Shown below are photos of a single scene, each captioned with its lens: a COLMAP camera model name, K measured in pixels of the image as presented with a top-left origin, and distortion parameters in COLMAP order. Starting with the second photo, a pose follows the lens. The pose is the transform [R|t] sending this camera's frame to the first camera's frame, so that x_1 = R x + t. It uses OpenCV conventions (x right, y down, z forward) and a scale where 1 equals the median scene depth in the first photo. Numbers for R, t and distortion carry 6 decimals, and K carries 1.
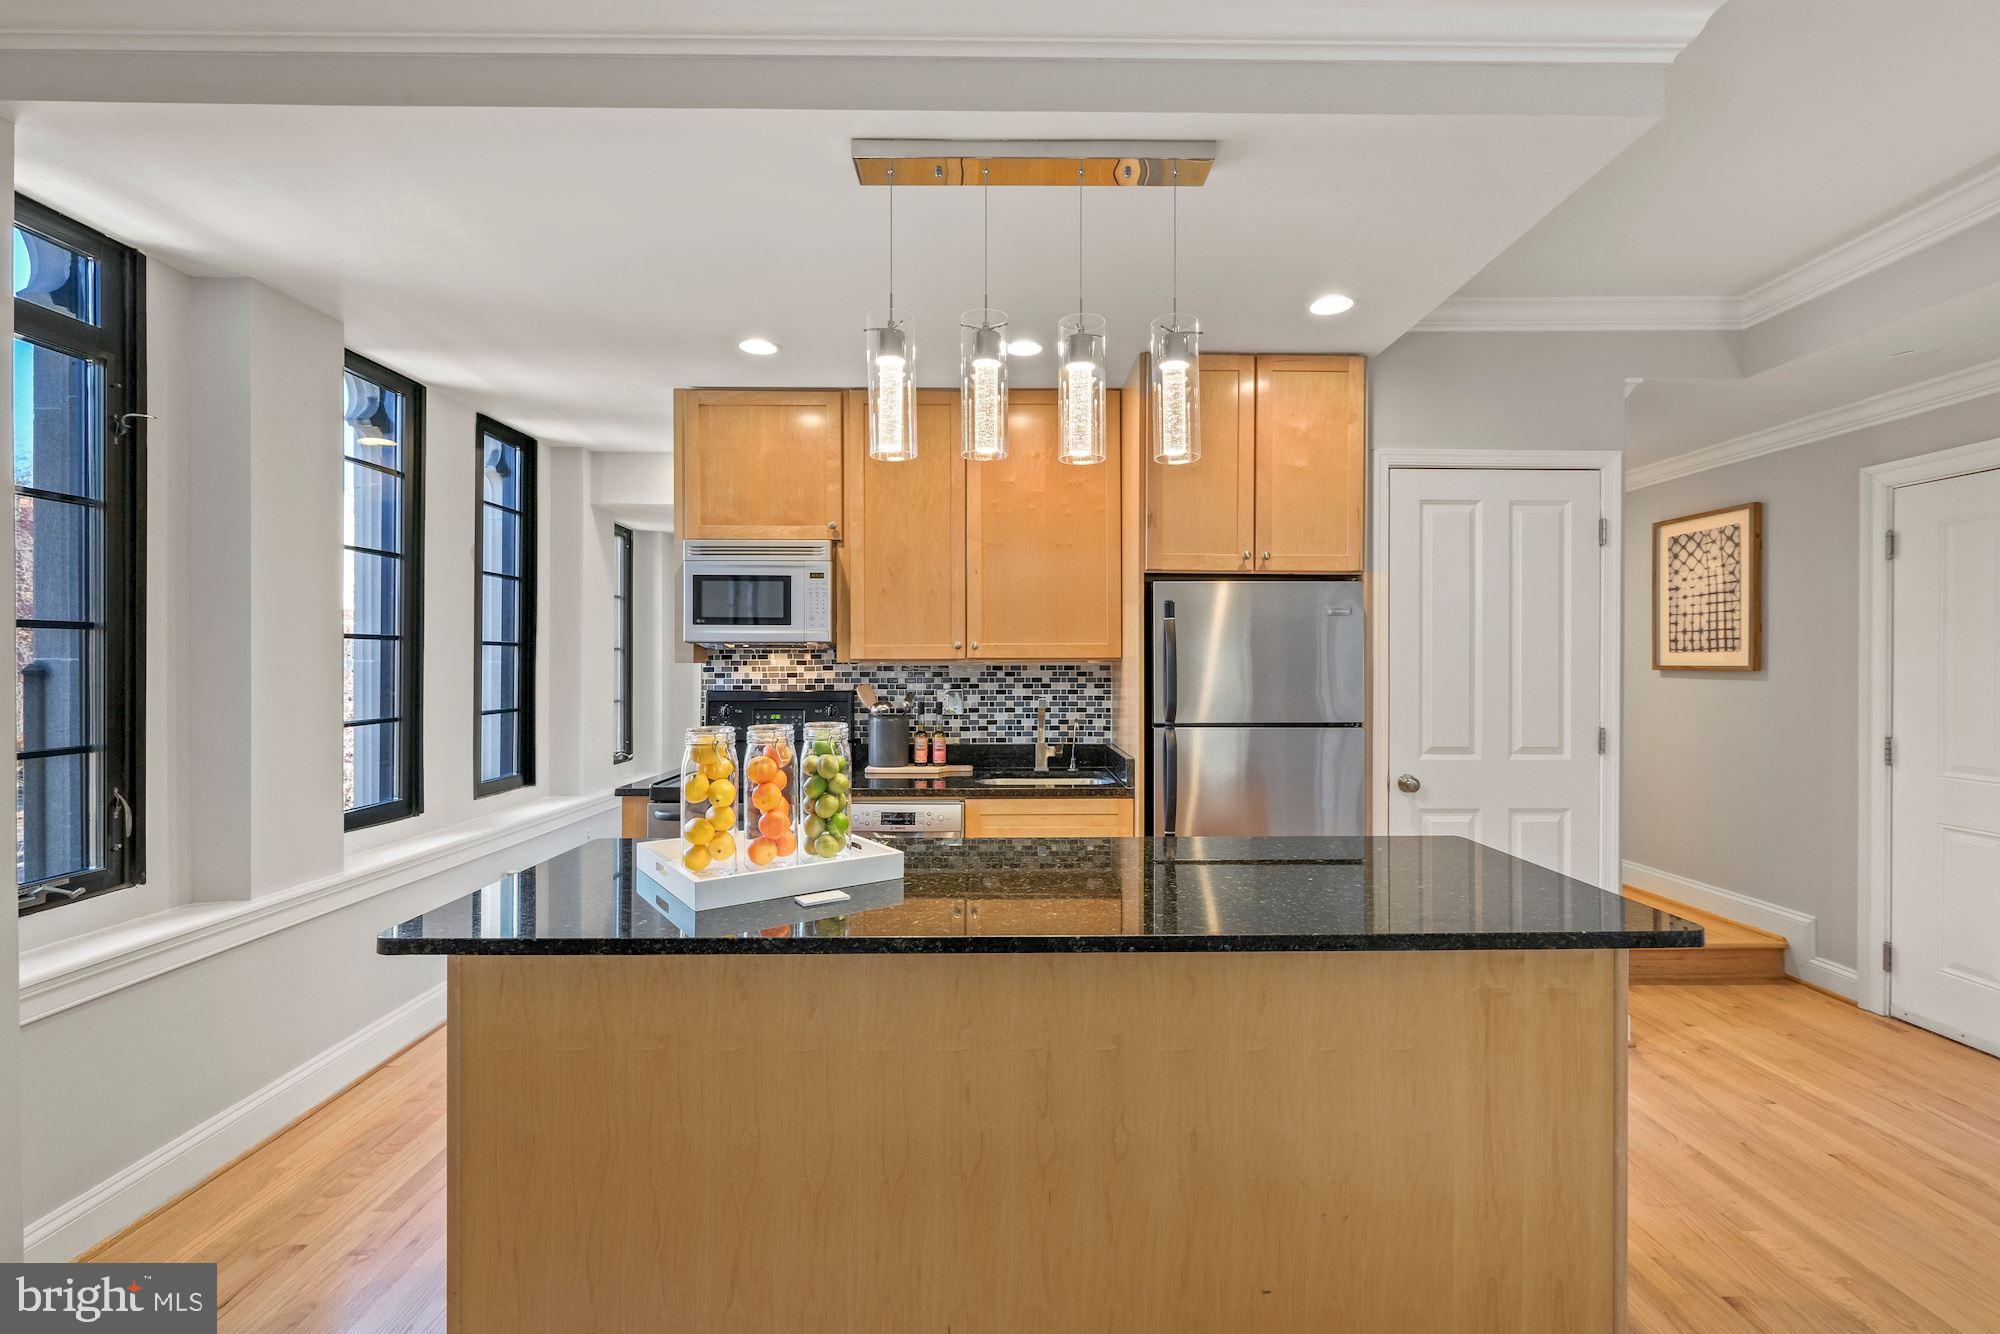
lens RADIAL K [[881.8, 0, 1014.3], [0, 881.8, 664.9], [0, 0, 1]] dist [-0.001925, -0.000414]
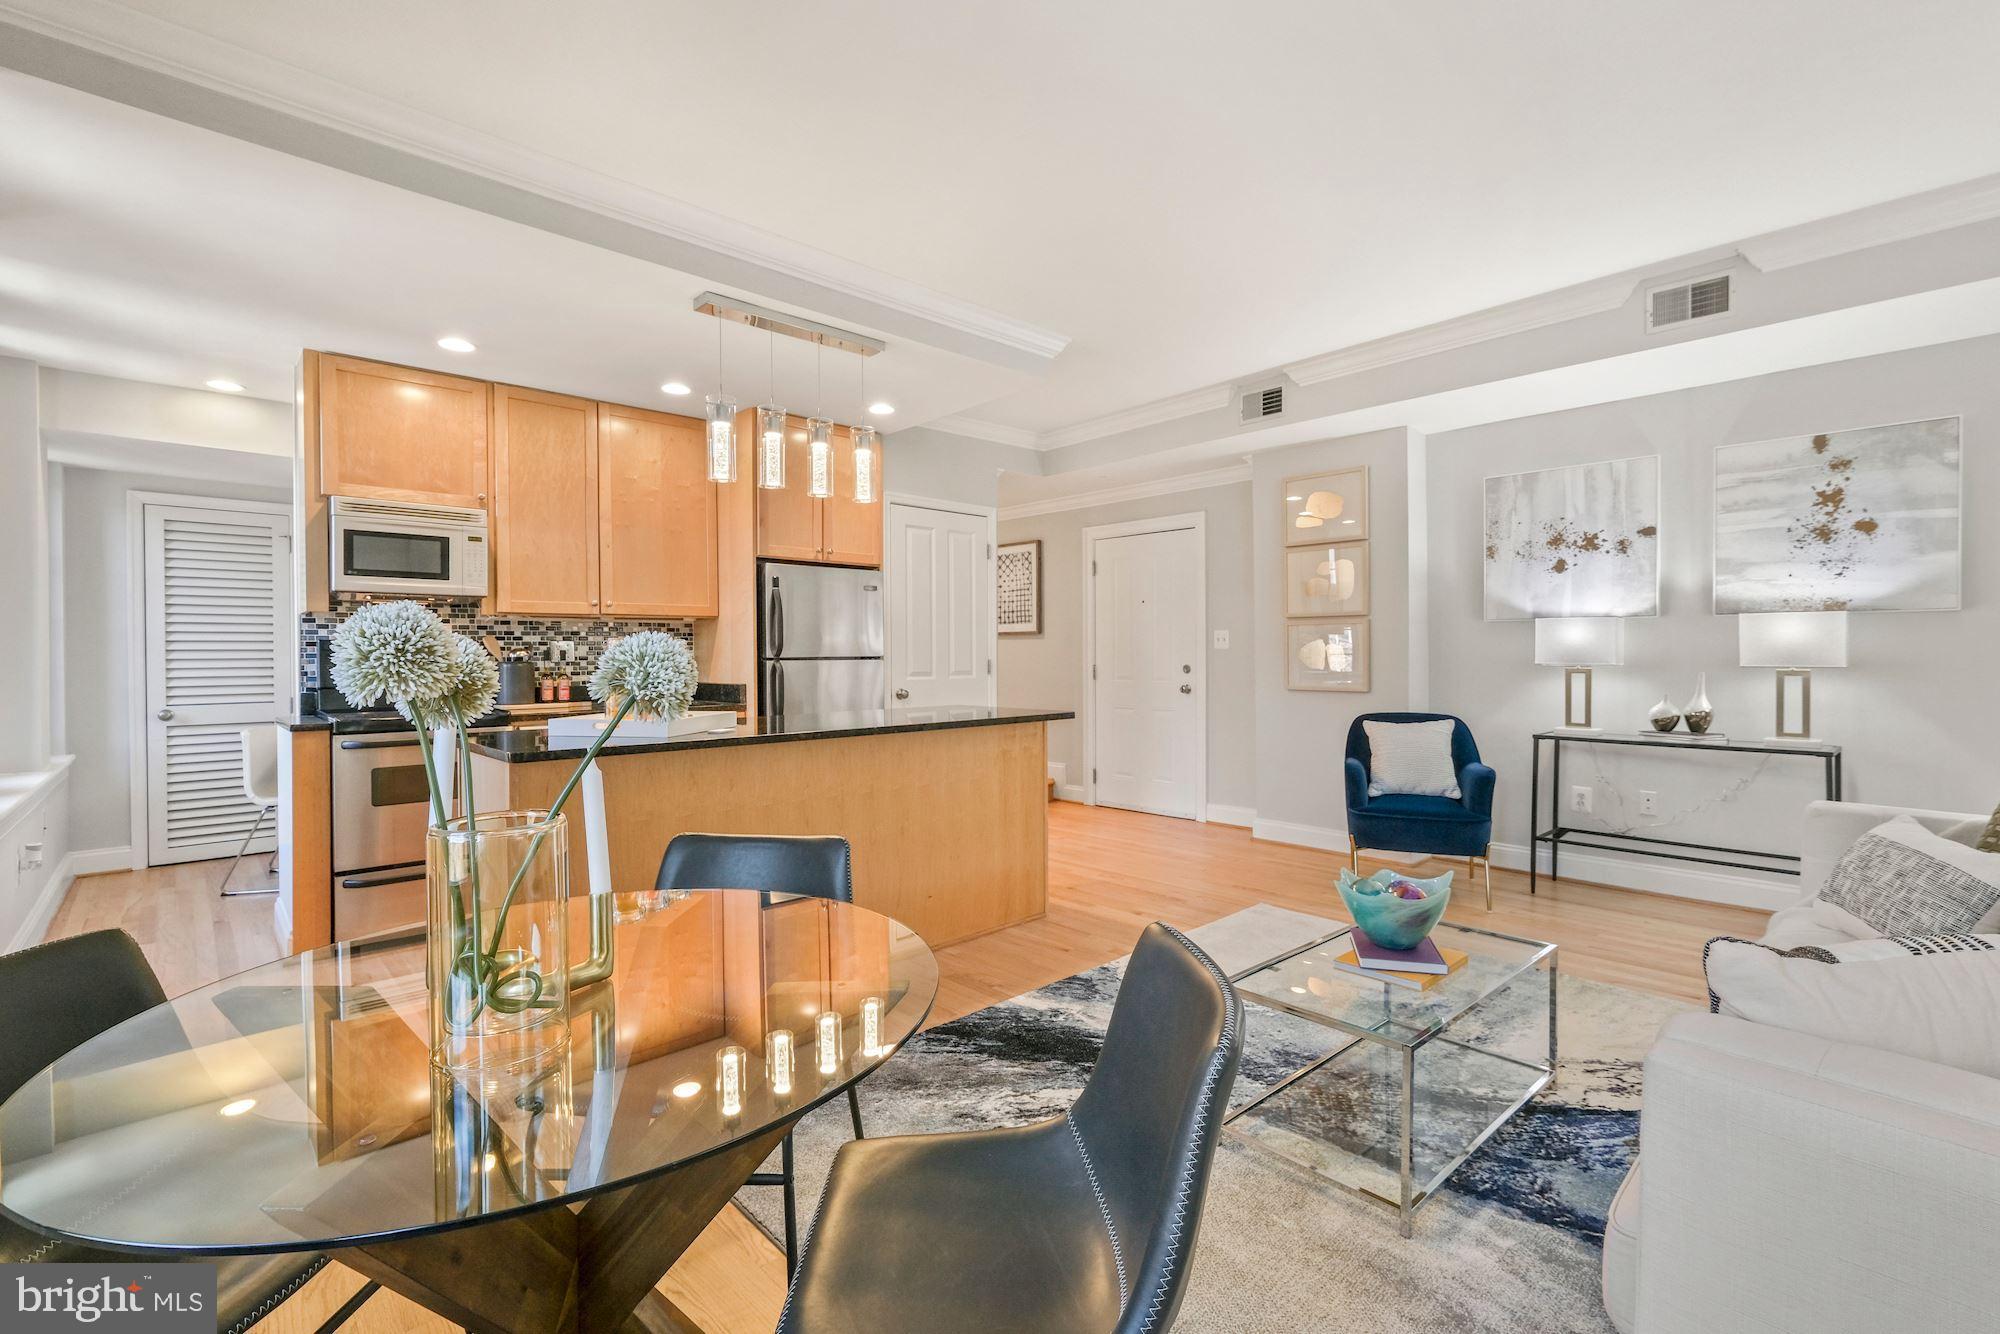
lens RADIAL K [[881.8, 0, 1013.2], [0, 881.8, 654.6], [0, 0, 1]] dist [-0.001925, -0.000414]
pose [[0.737327, -0.005907, 0.675510, -0.436713], [0.006788, 0.999976, 0.001335, 0.049222], [-0.675502, 0.003601, 0.737349, -0.309292]]
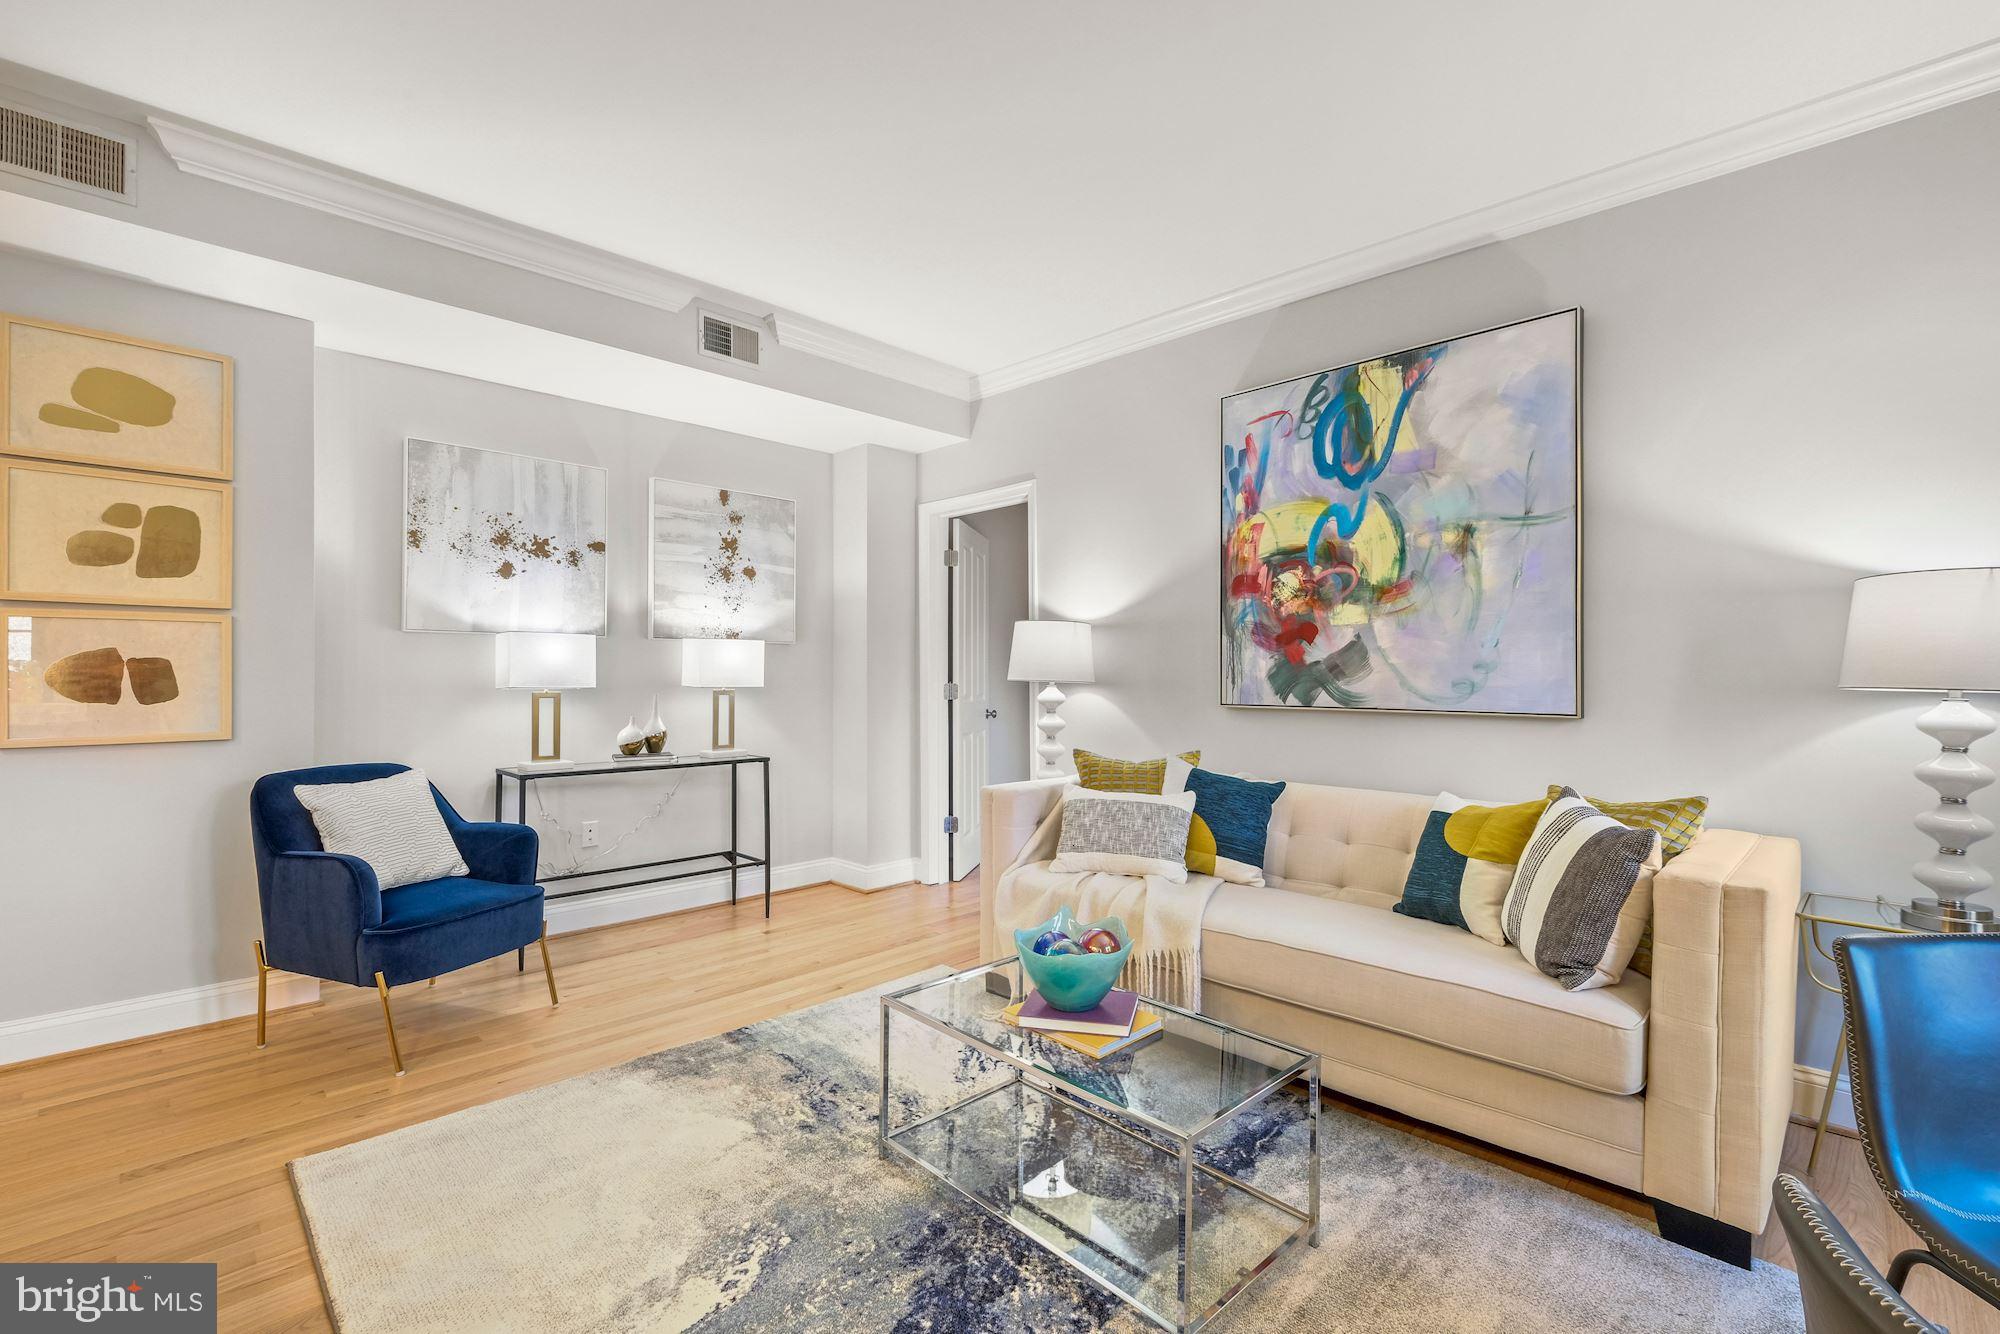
lens RADIAL K [[881.8, 0, 1011.4], [0, 881.8, 668.6], [0, 0, 1]] dist [-0.001925, -0.000414]
pose [[-0.693462, 0.003421, 0.720485, -0.198954], [-0.000178, 0.999988, -0.004919, 0.051698], [-0.720493, -0.003539, -0.693453, 0.339876]]
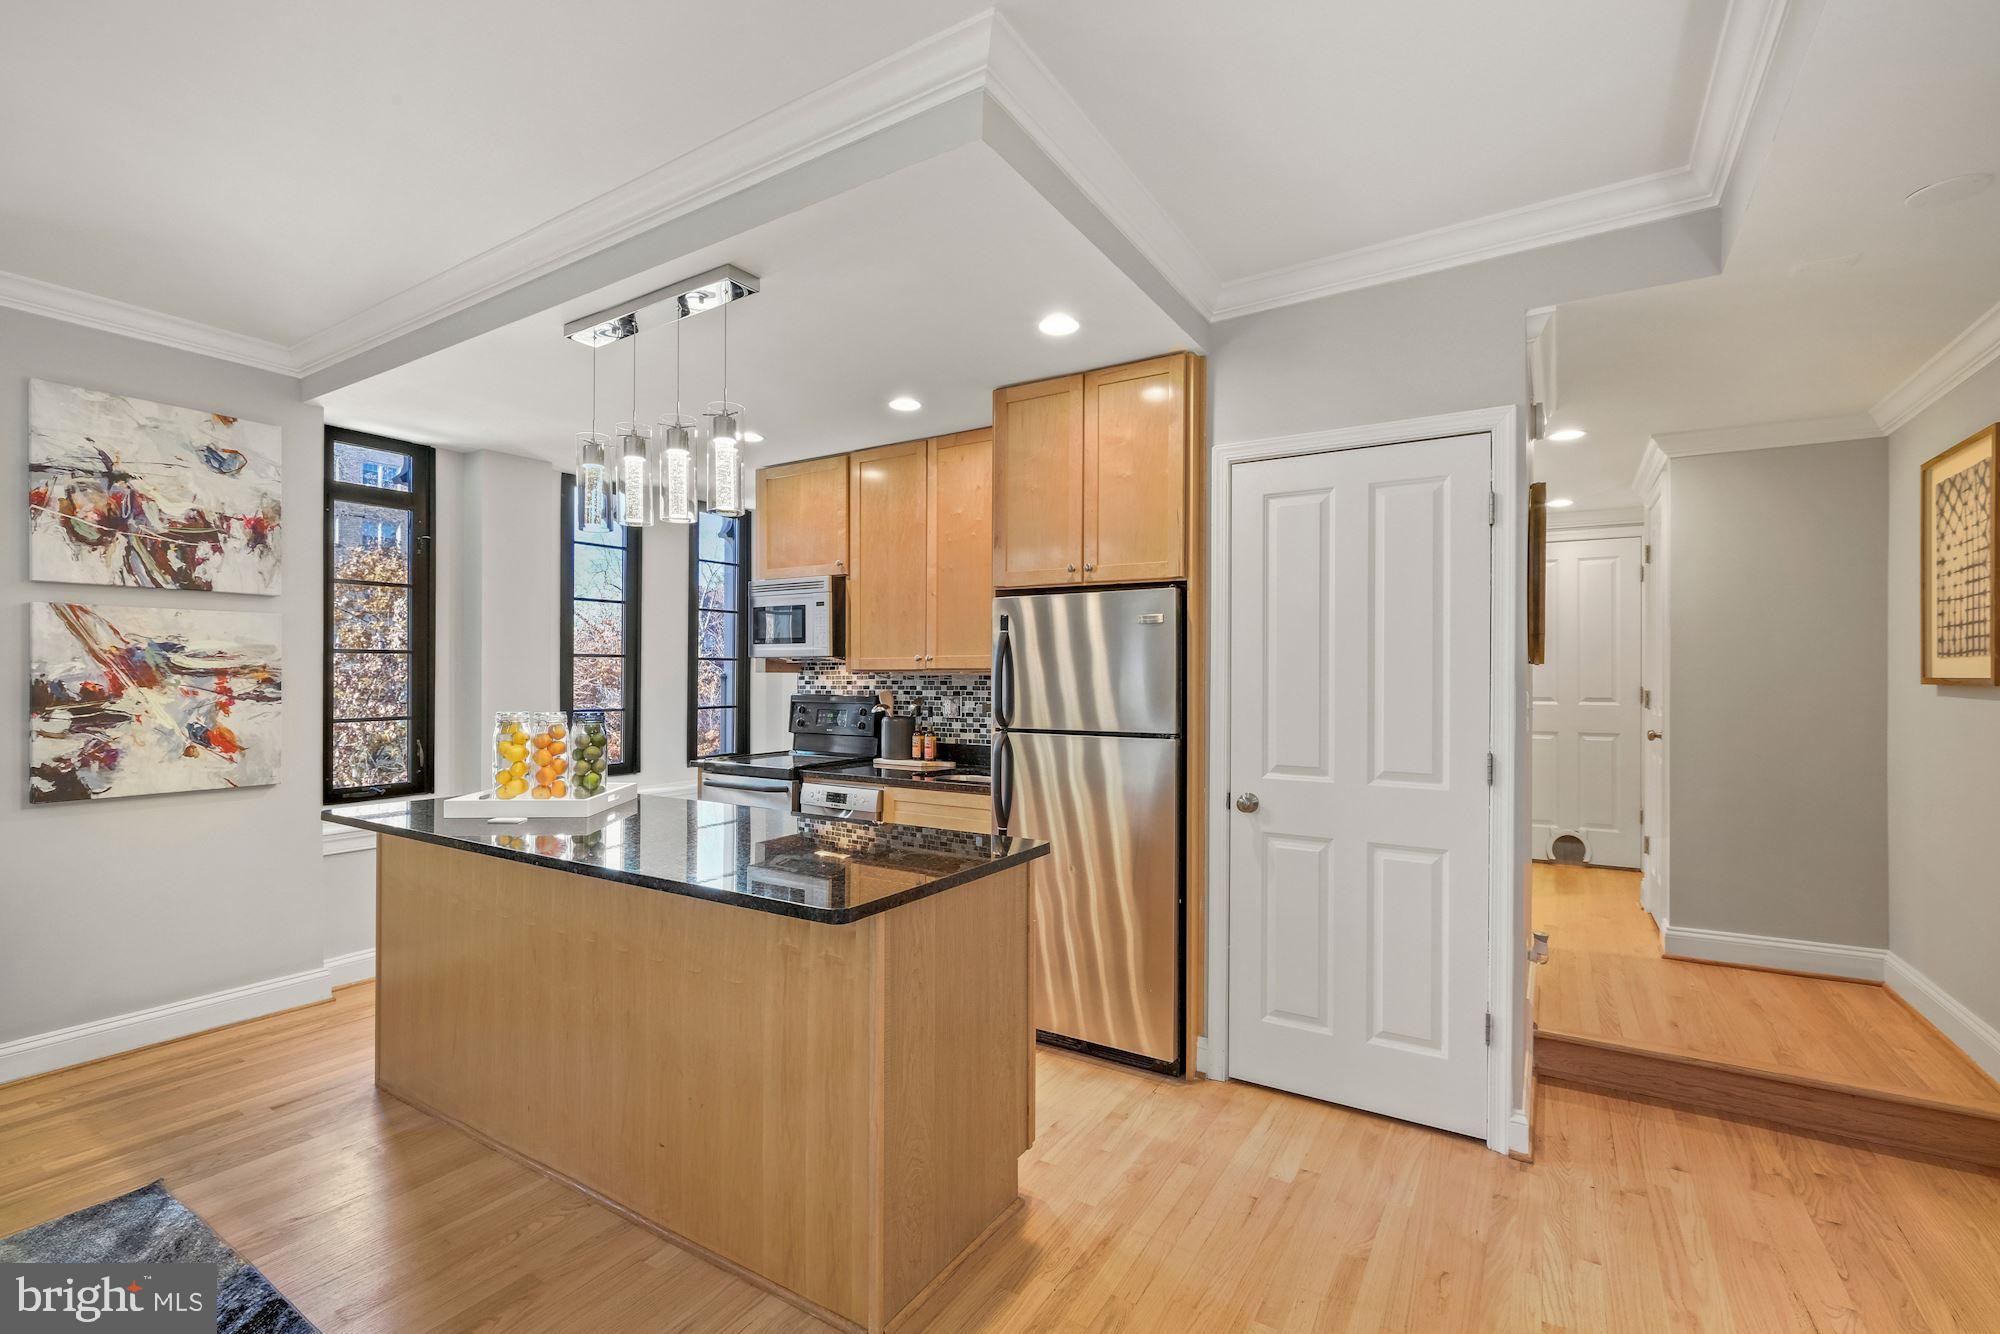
lens RADIAL K [[881.8, 0, 1008.2], [0, 881.8, 676.8], [0, 0, 1]] dist [-0.001925, -0.000414]
pose [[0.839830, 0.002295, -0.542845, 0.618500], [-0.002776, 0.999996, -0.000068, 0.002516], [0.542843, 0.001564, 0.839833, 0.073015]]
